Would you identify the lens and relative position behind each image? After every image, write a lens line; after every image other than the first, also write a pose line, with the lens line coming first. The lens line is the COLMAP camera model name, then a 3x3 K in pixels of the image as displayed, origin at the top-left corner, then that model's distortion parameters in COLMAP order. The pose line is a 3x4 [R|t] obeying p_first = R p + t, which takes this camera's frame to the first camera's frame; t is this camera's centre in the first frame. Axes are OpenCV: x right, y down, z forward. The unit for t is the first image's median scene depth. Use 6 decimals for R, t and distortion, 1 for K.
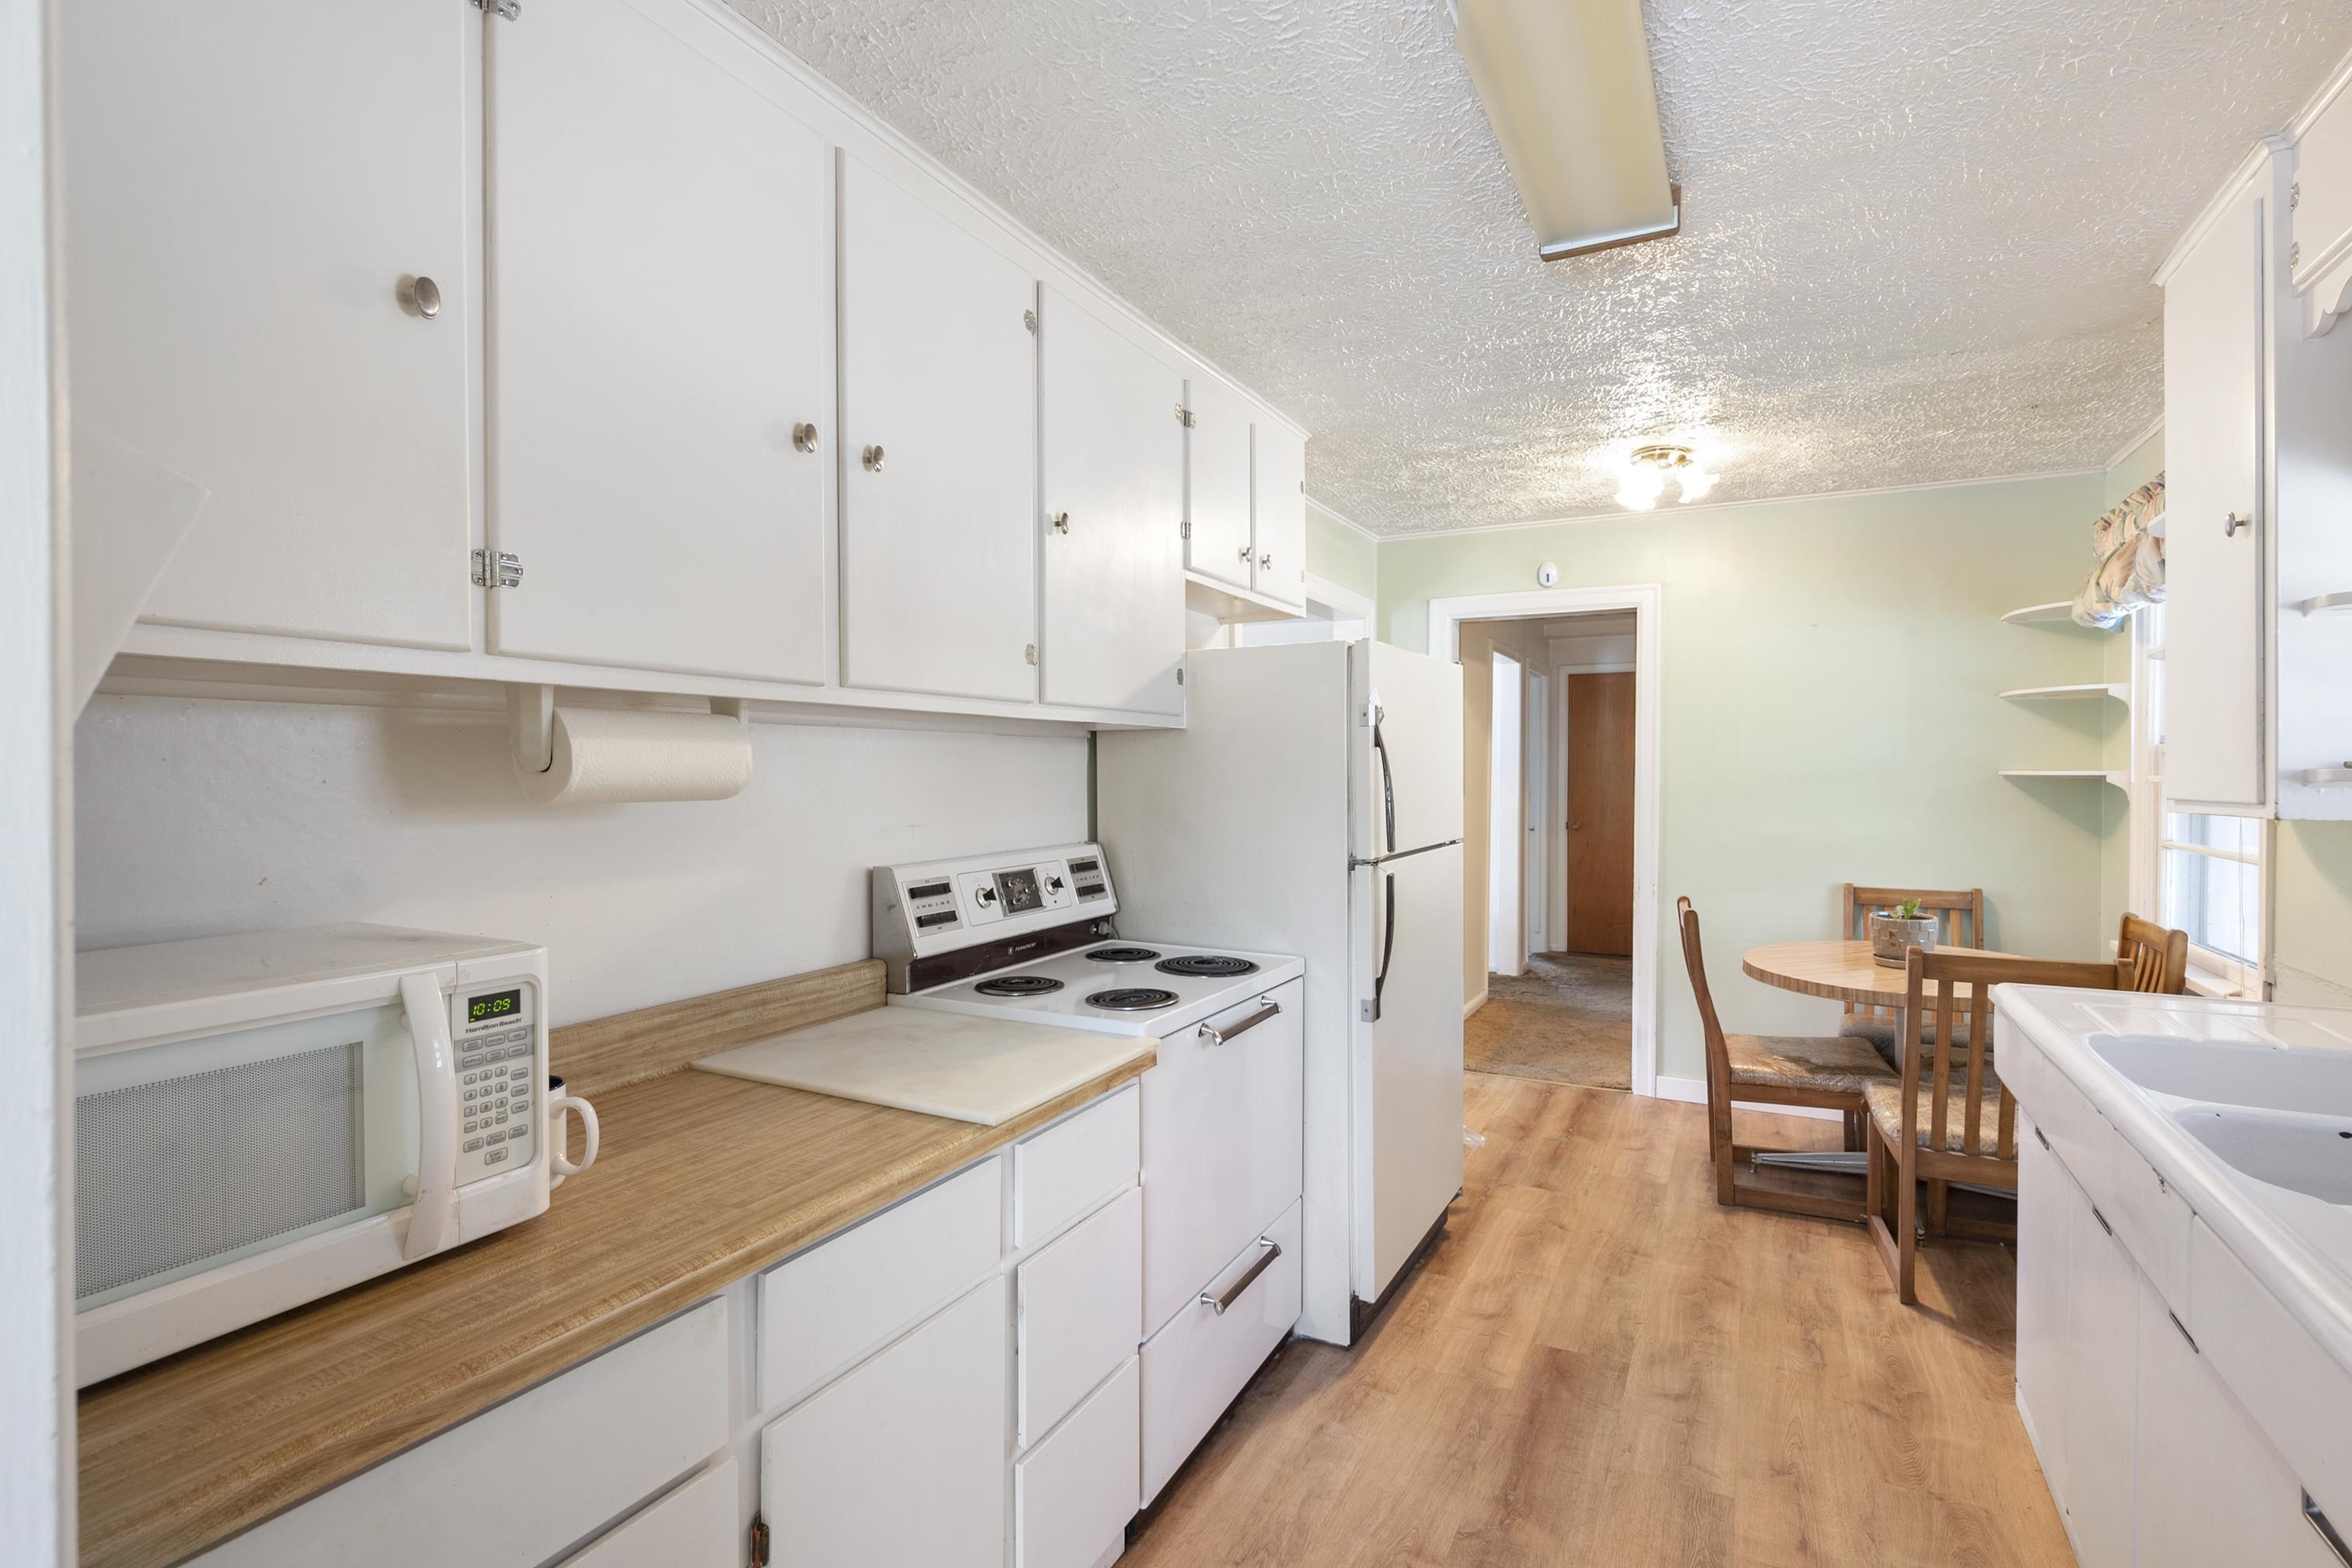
lens RADIAL K [[1077.3, 0, 1192.3], [0, 1077.3, 785.8], [0, 0, 1]] dist [-0.001395, 0.001313]
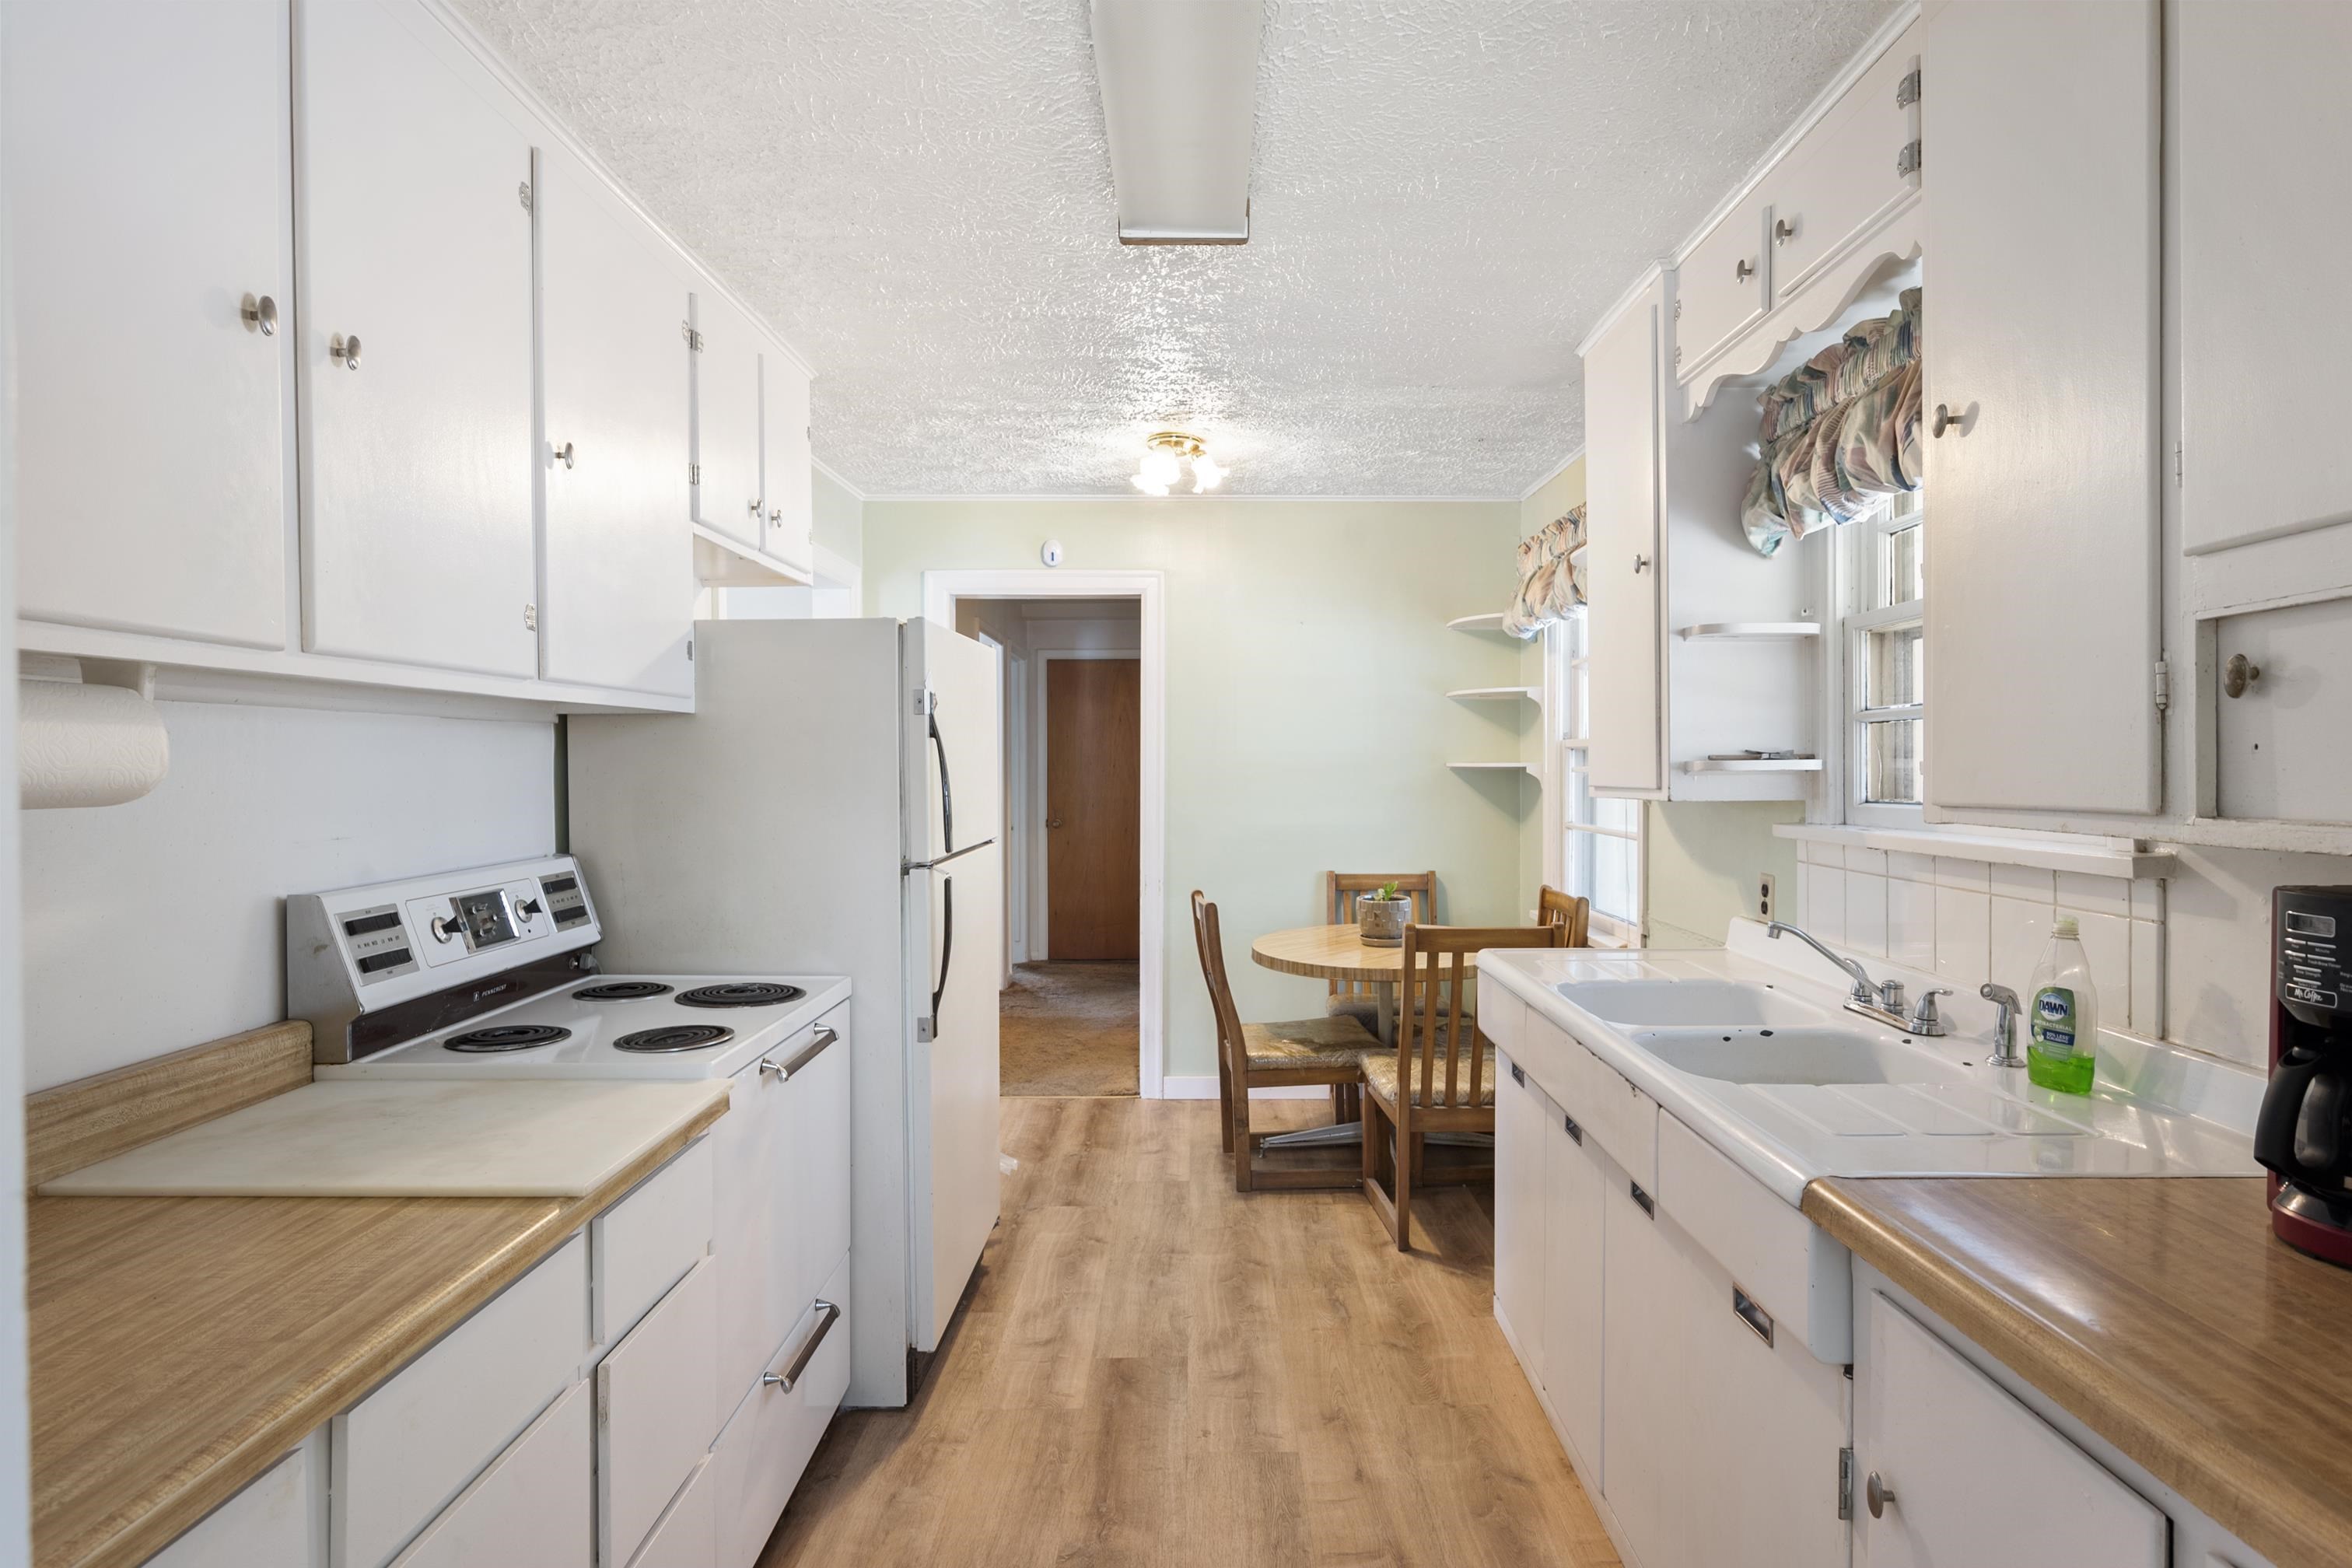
lens RADIAL K [[1259.0, 0, 1183.0], [0, 1259.0, 786.0], [0, 0, 1]] dist [-0.000777, 0.000729]
pose [[0.889890, -0.009649, 0.456074, -0.123411], [0.008143, 0.999953, 0.005268, 0.000825], [-0.456103, -0.000974, 0.889926, -0.037200]]
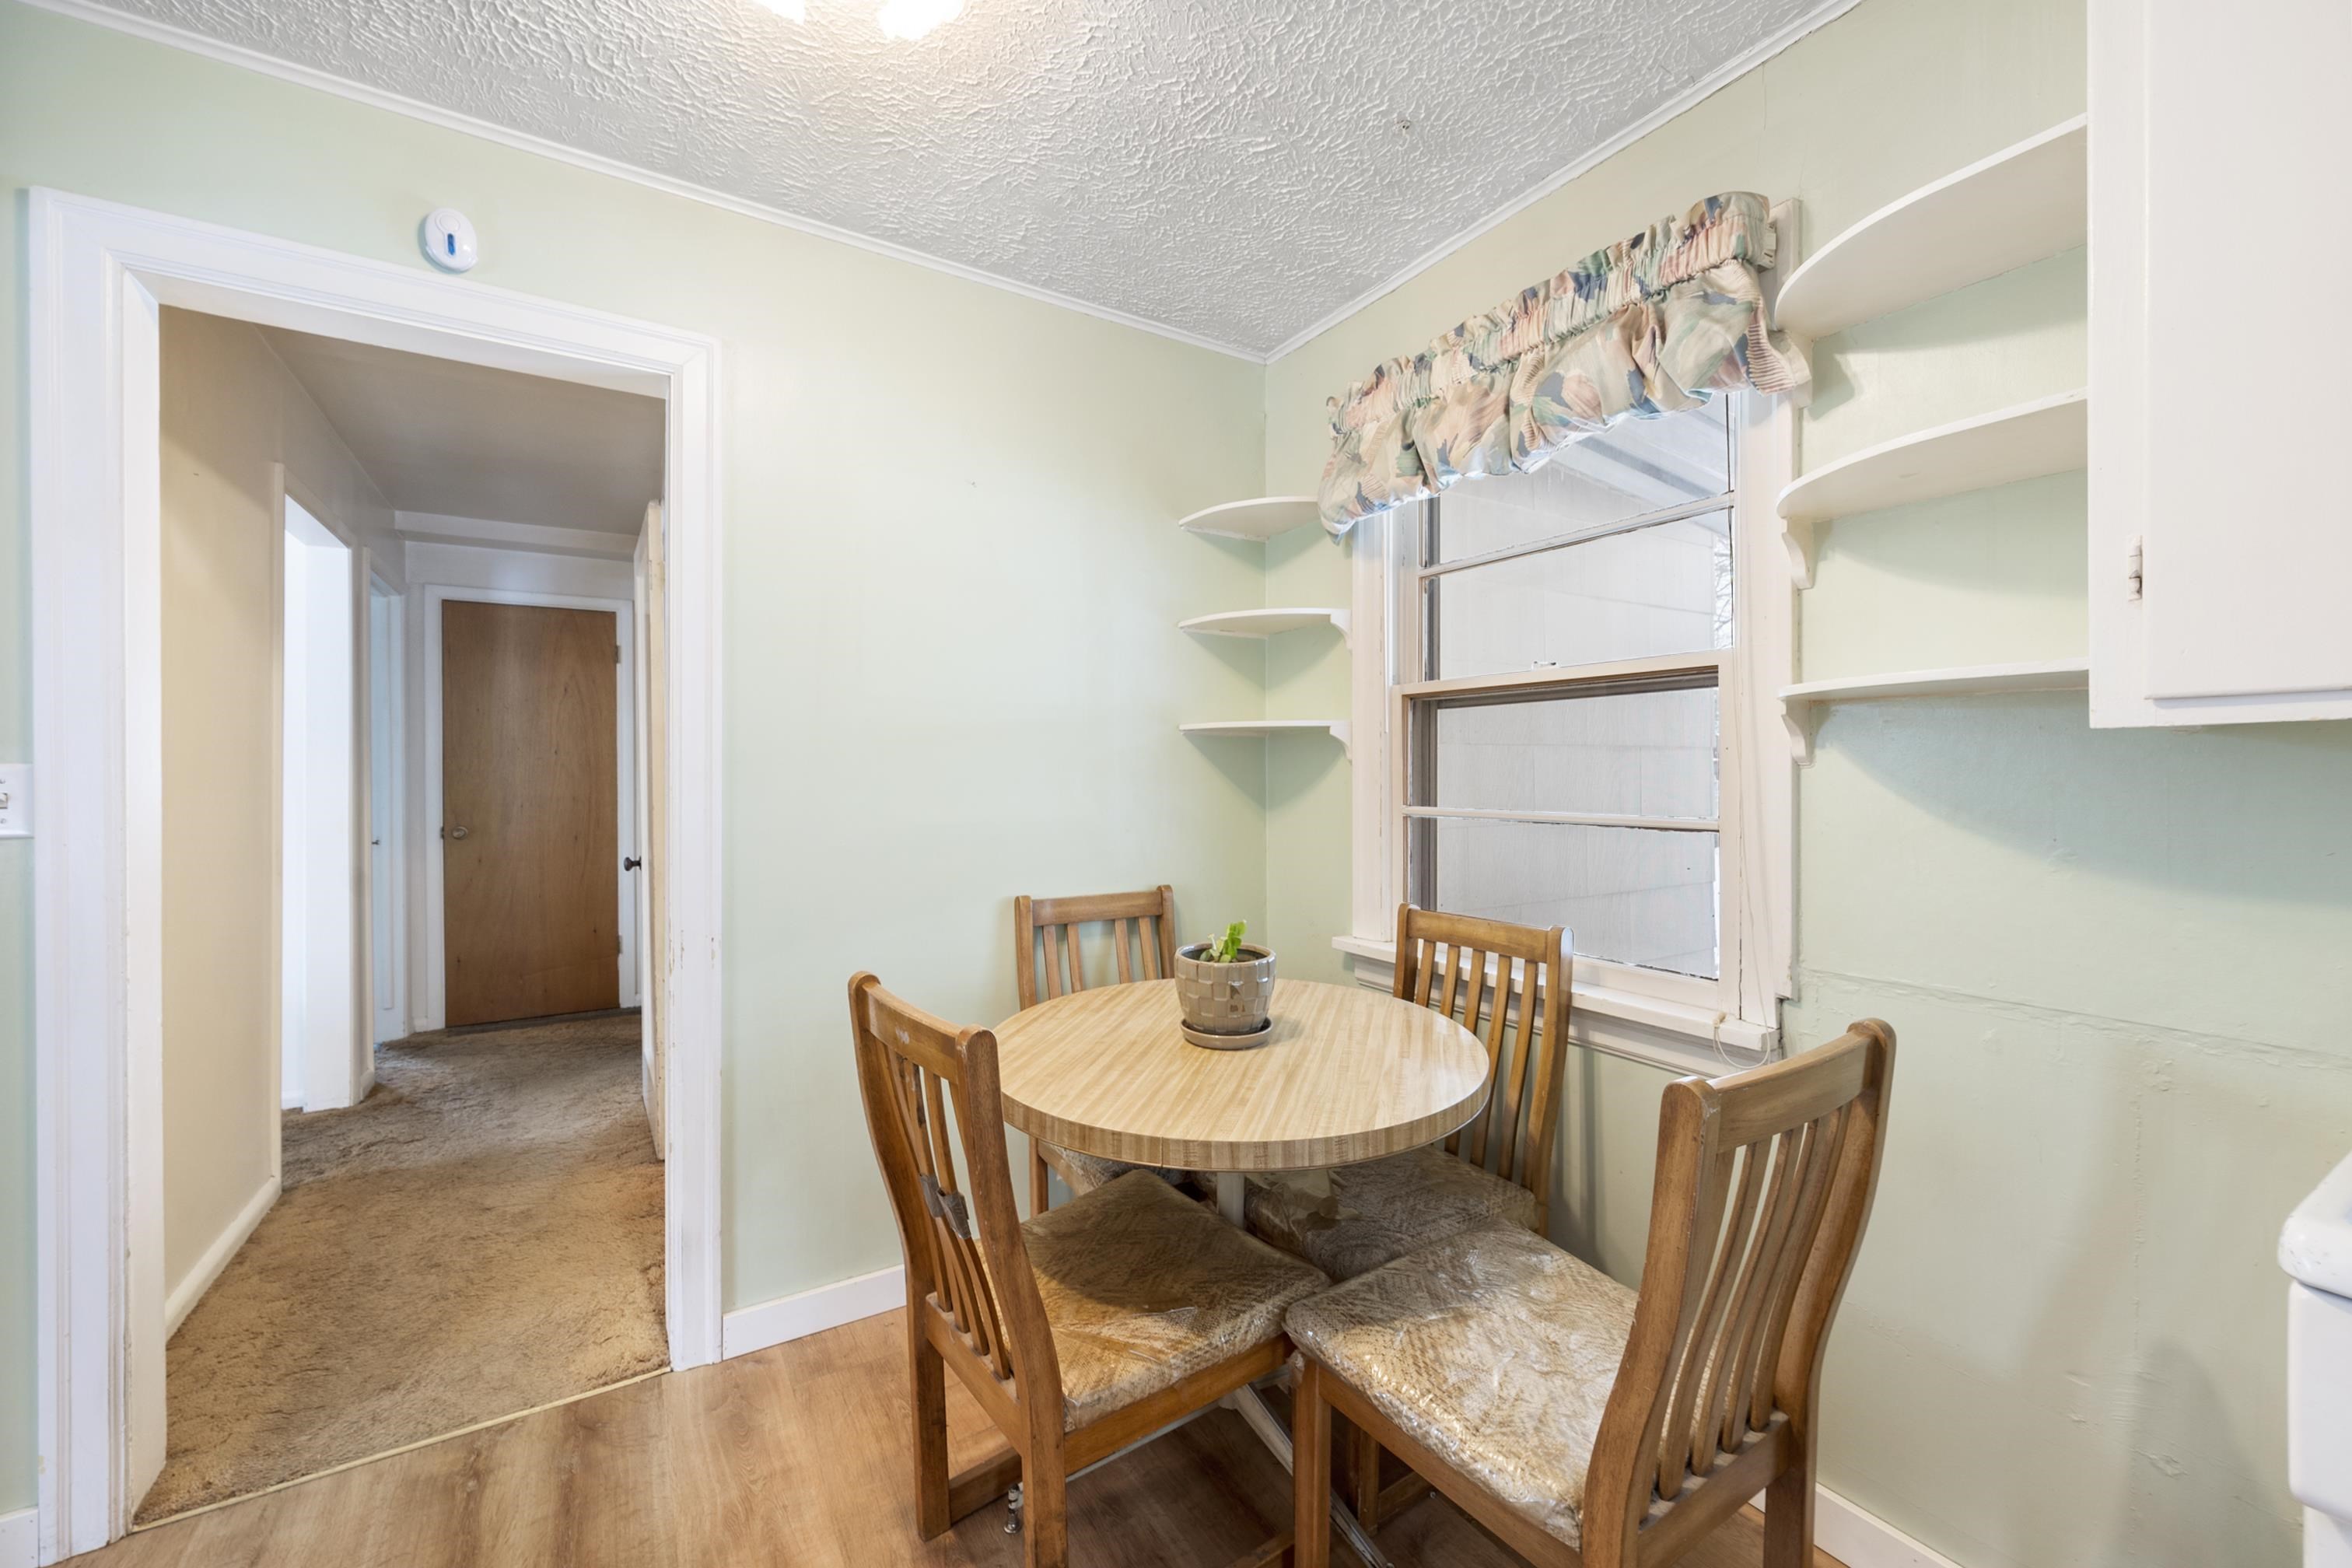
lens RADIAL K [[928.7, 0, 1167.8], [0, 928.7, 774.4], [0, 0, 1]] dist [0.000213, -0.000200]
pose [[0.517085, -0.005739, 0.855915, 0.294971], [0.017746, 0.999834, -0.004017, 0.036199], [-0.855750, 0.017267, 0.517101, 1.042281]]
